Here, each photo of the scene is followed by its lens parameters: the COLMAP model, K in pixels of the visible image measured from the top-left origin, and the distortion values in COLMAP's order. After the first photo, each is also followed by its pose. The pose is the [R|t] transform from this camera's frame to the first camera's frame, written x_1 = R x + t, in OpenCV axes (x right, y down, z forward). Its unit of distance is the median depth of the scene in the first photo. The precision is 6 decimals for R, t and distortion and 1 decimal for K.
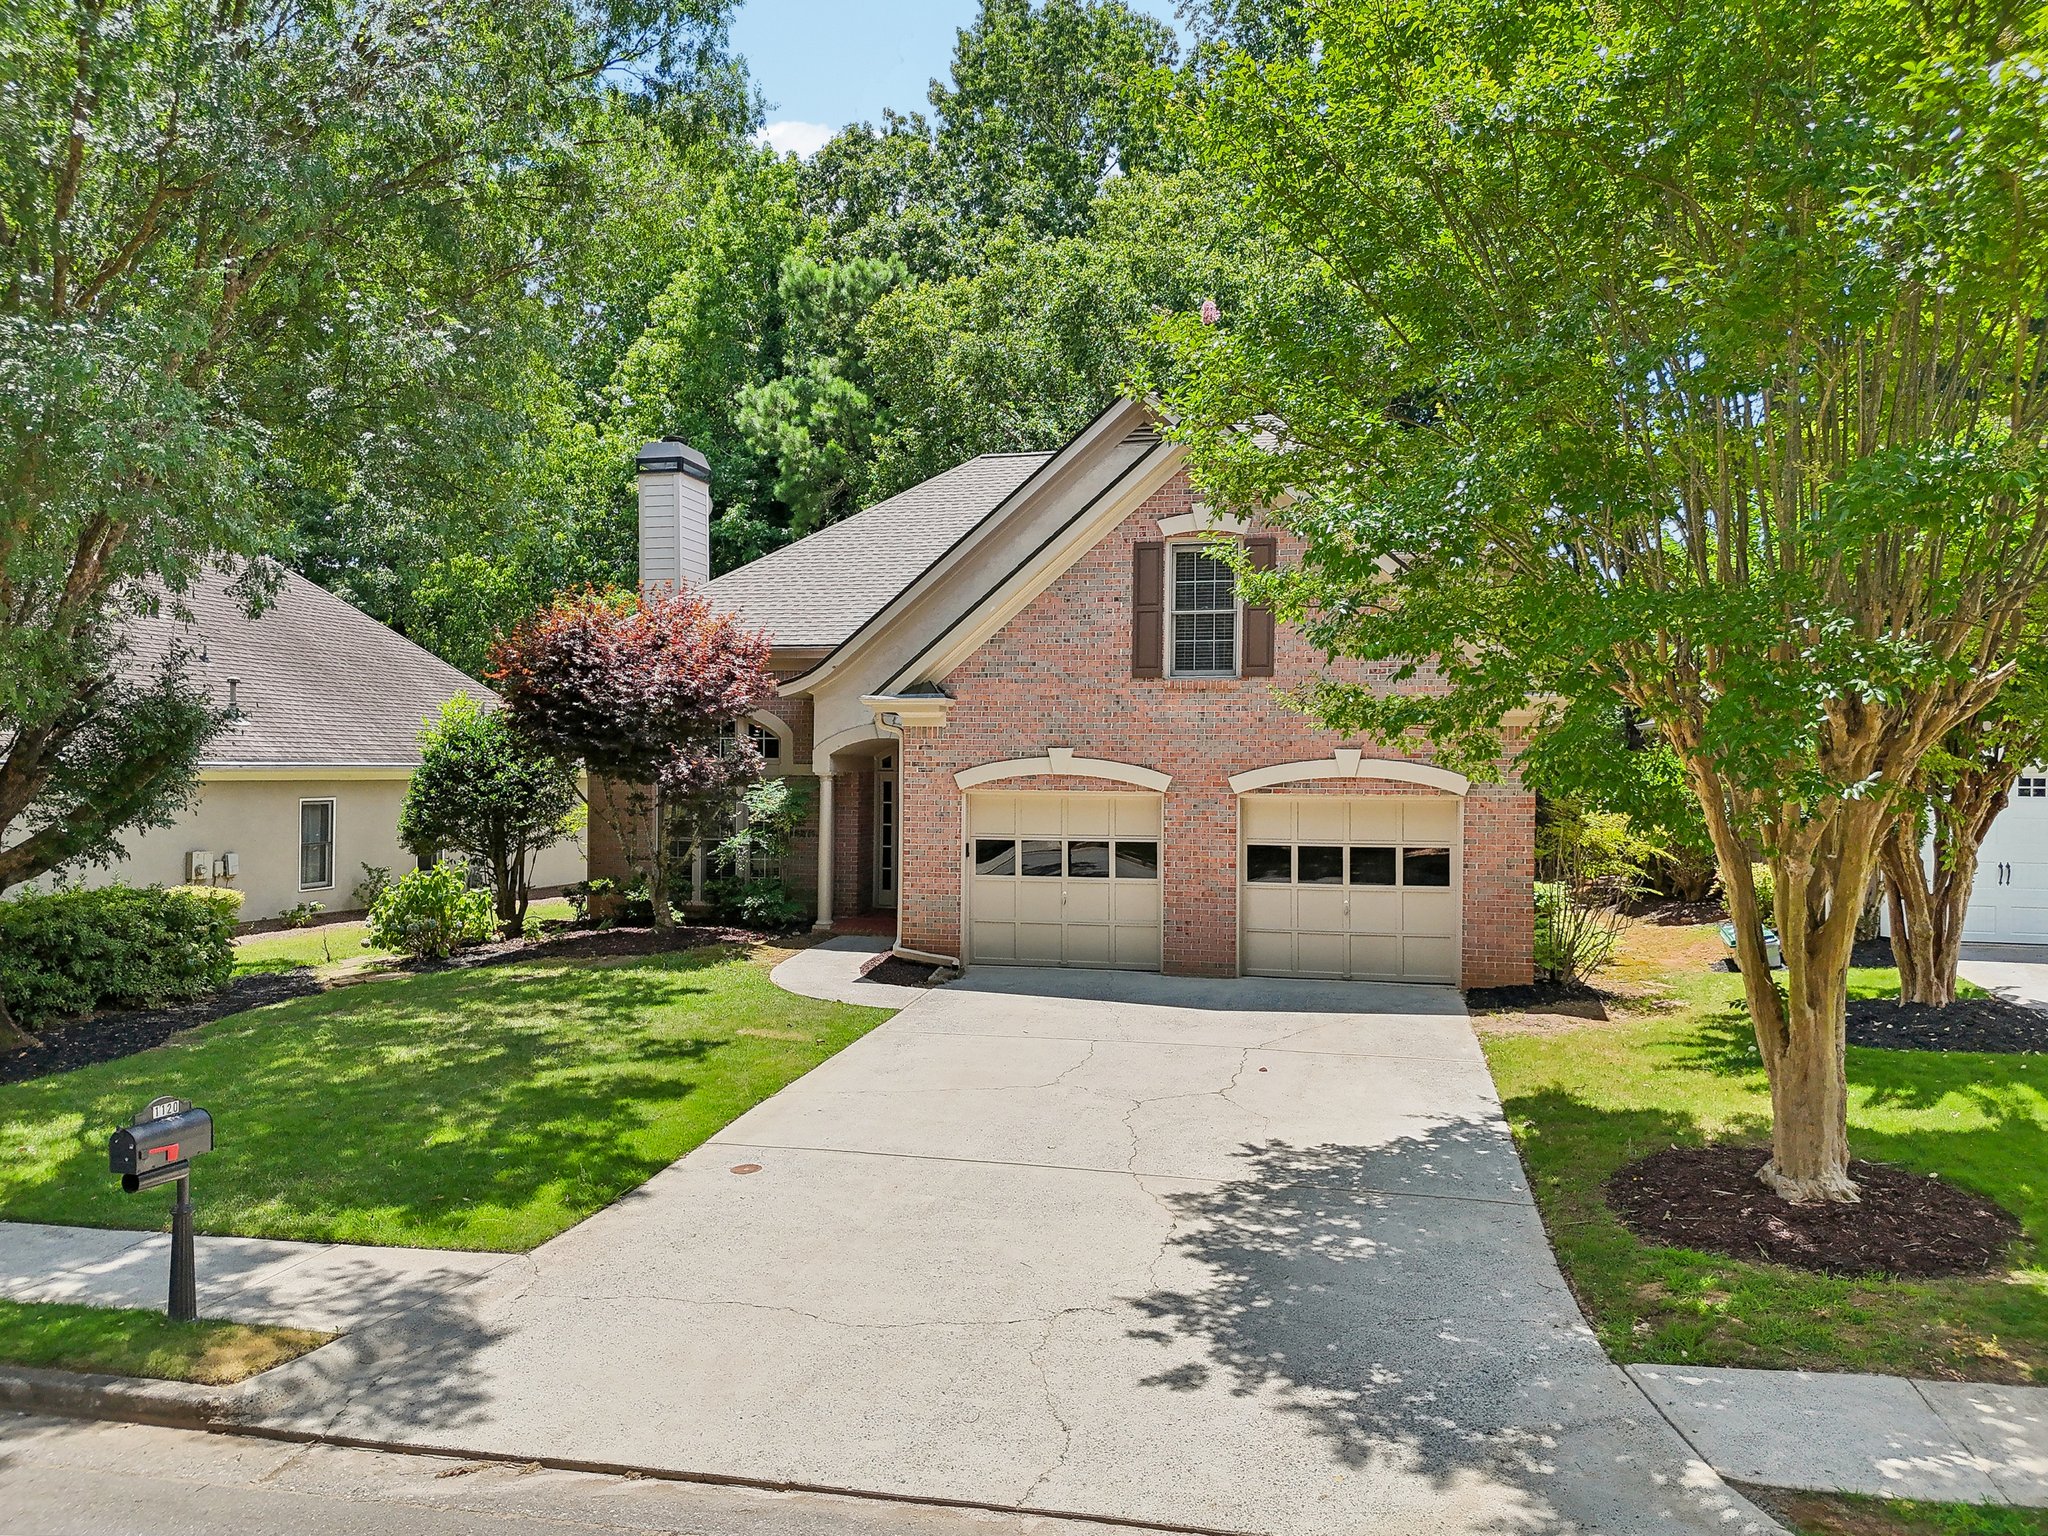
lens RADIAL K [[1440.1, 0, 1024.0], [0, 1440.1, 768.0], [0, 0, 1]] dist [0.006474, 0.007039]
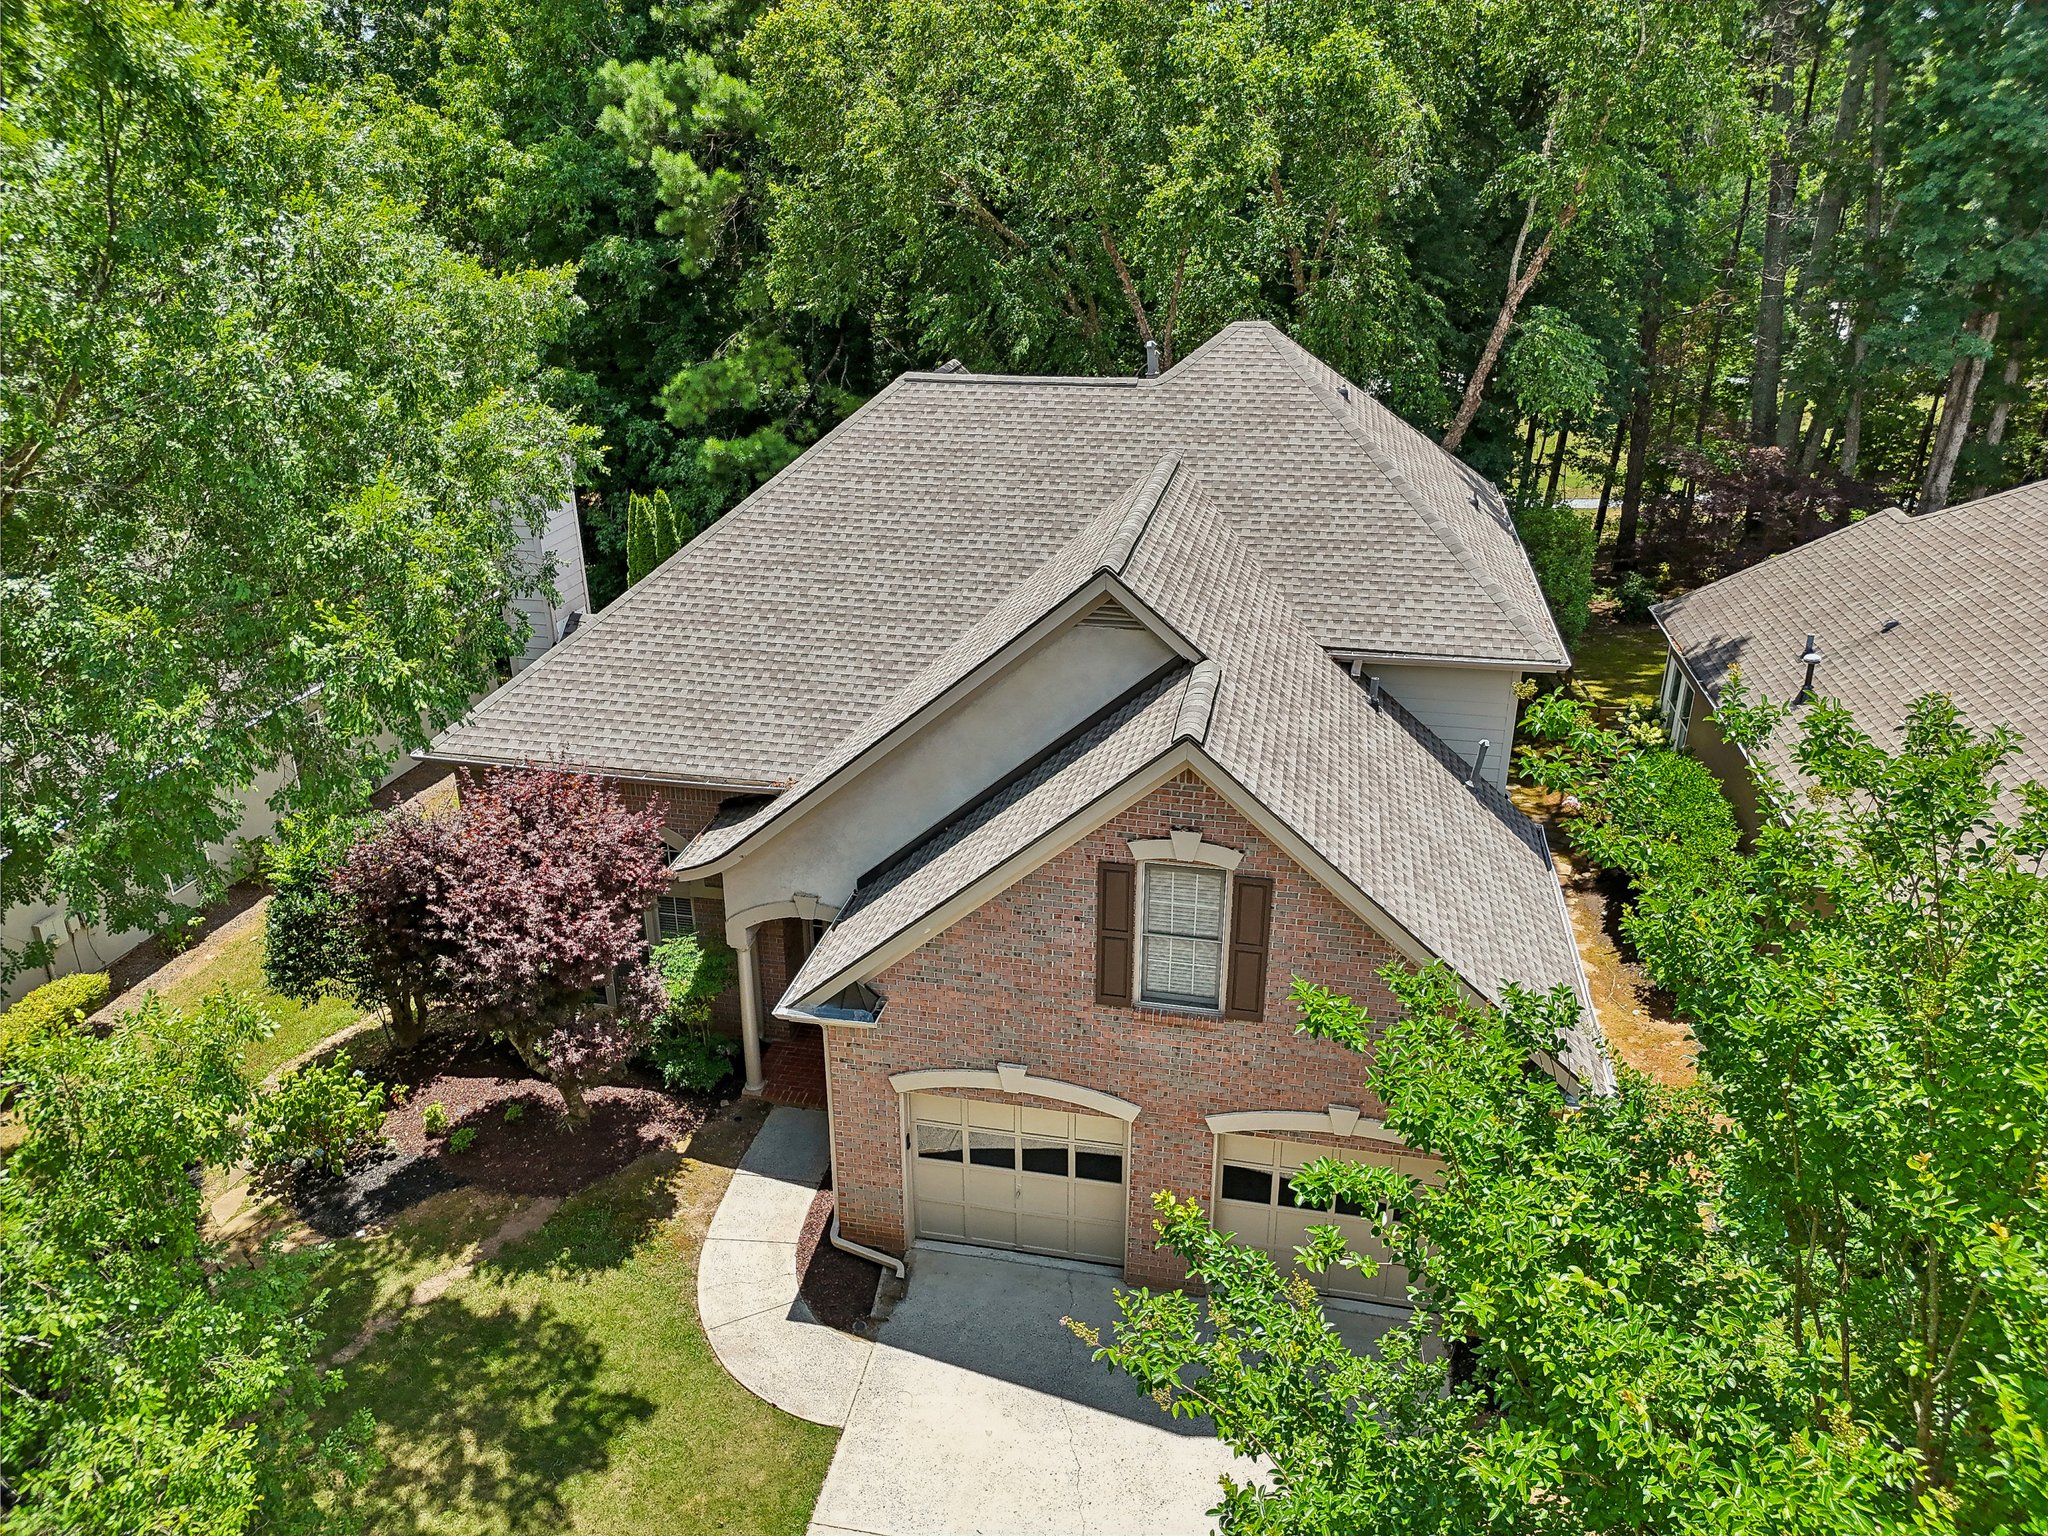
lens RADIAL K [[1444.5, 0, 1024.0], [0, 1444.5, 768.0], [0, 0, 1]] dist [0.101006, -0.195599]
pose [[0.999479, -0.020454, 0.024986, 0.015383], [0.009333, 0.923754, 0.382872, -0.531250], [-0.030912, -0.382439, 0.923464, 0.278722]]
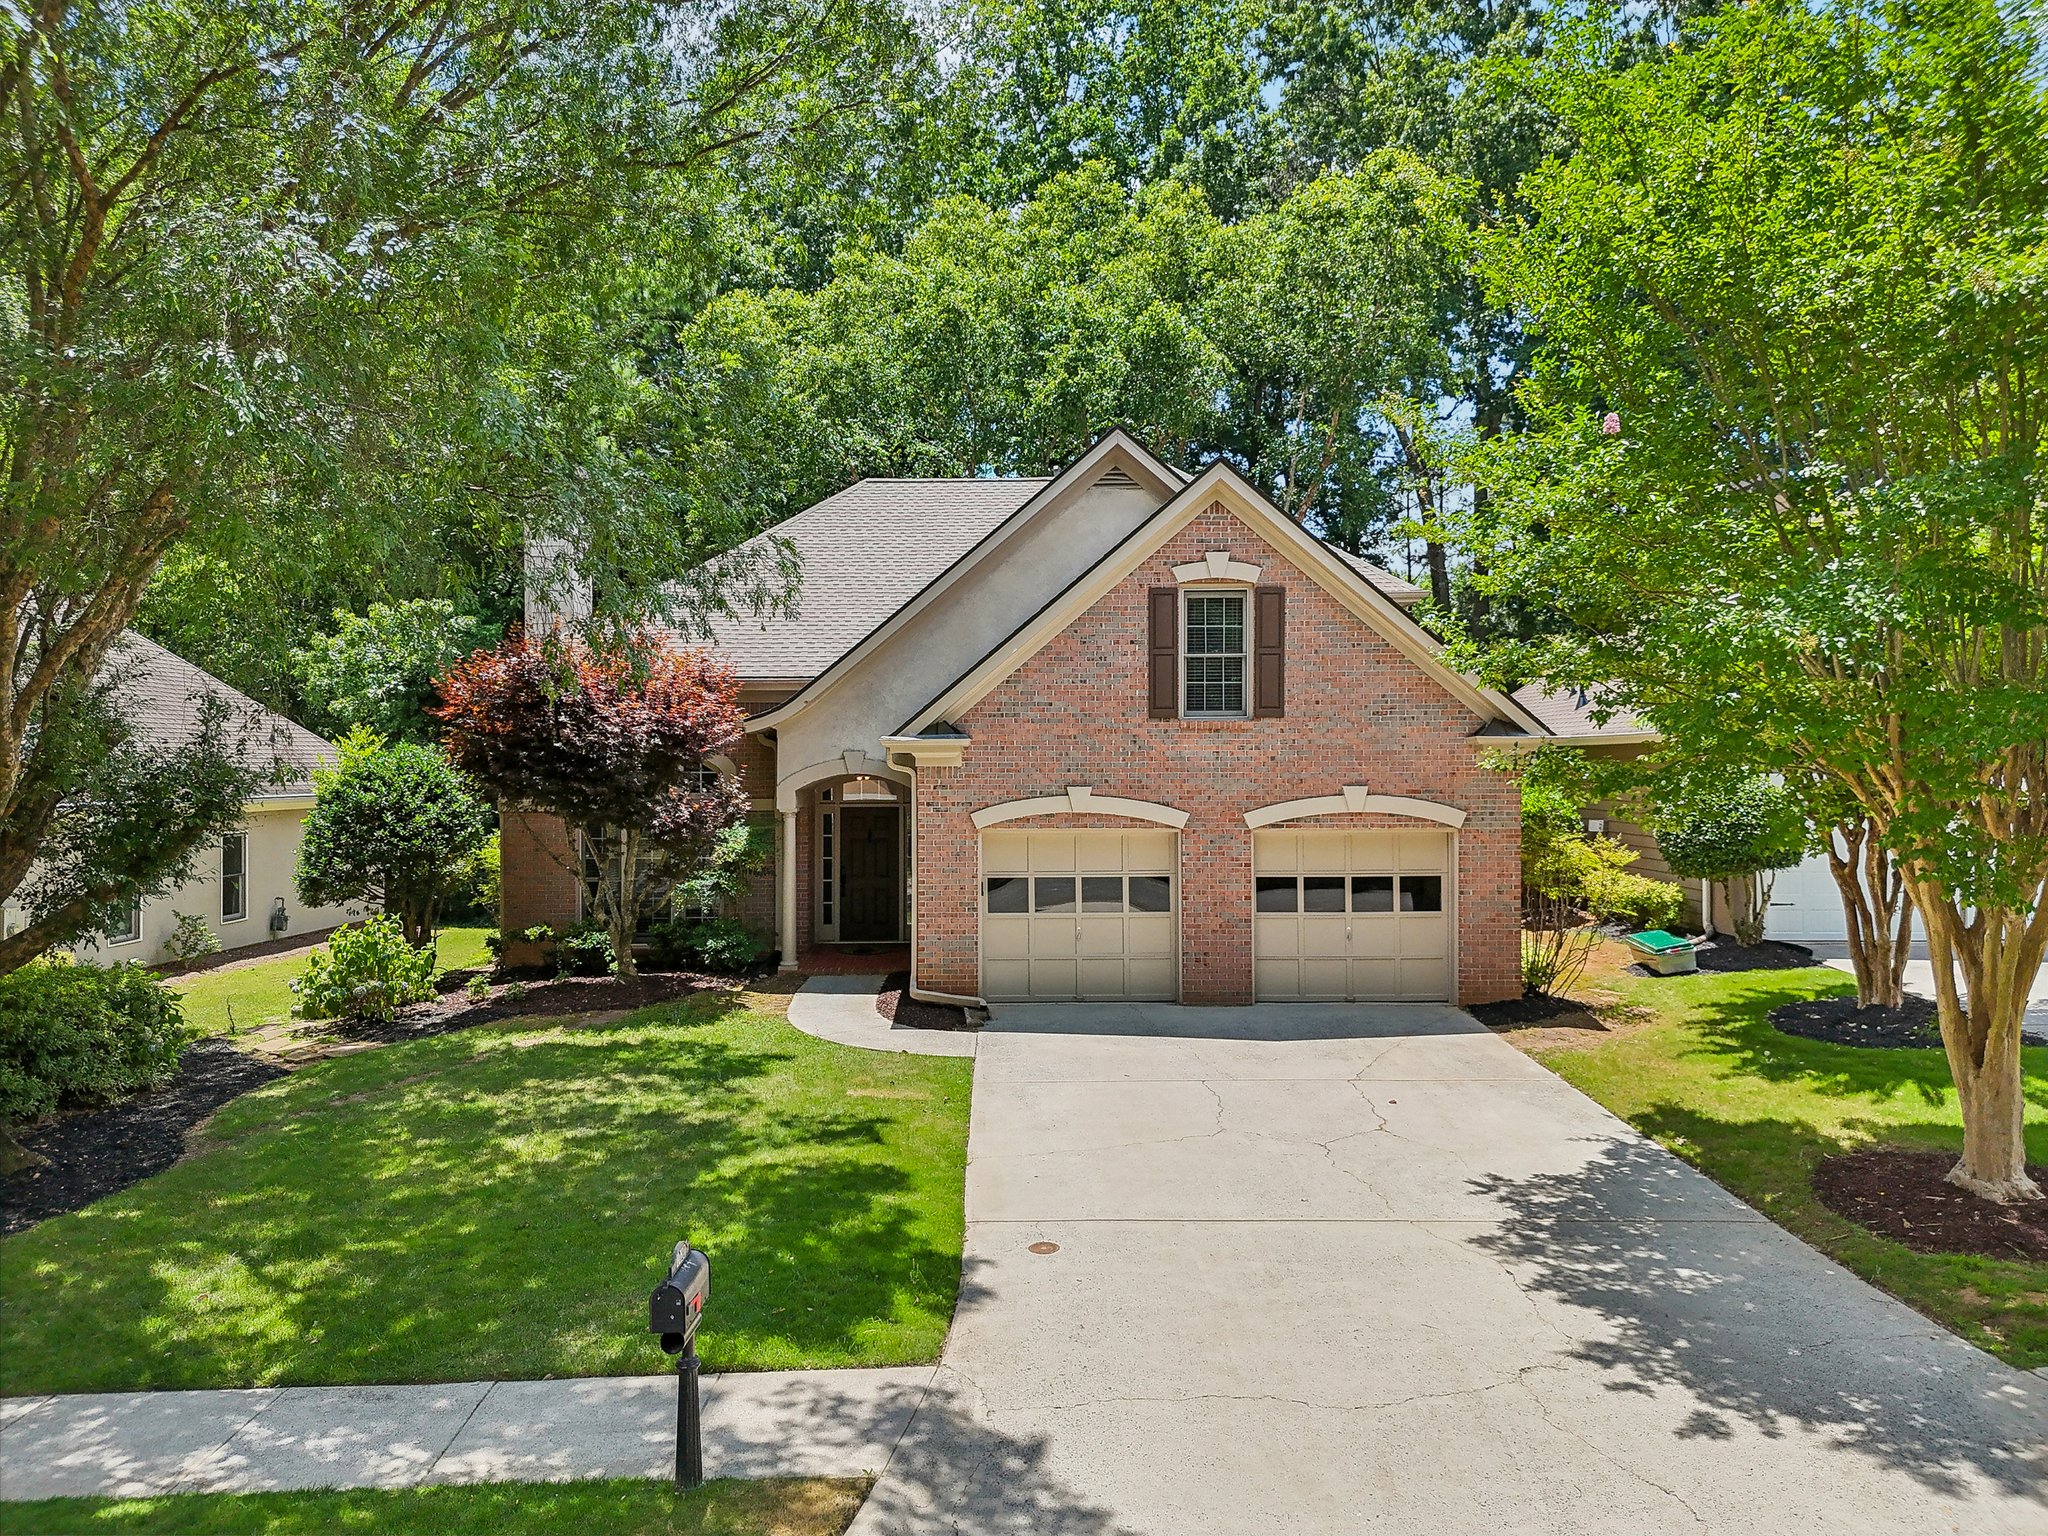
lens RADIAL K [[1424.2, 0, 1025.7], [0, 1424.2, 752.3], [0, 0, 1]] dist [0.018468, -0.008280]
pose [[0.971310, -0.009142, 0.237643, -0.261248], [0.011158, 0.999912, -0.007136, -0.032921], [-0.237556, 0.009583, 0.971326, 0.030348]]
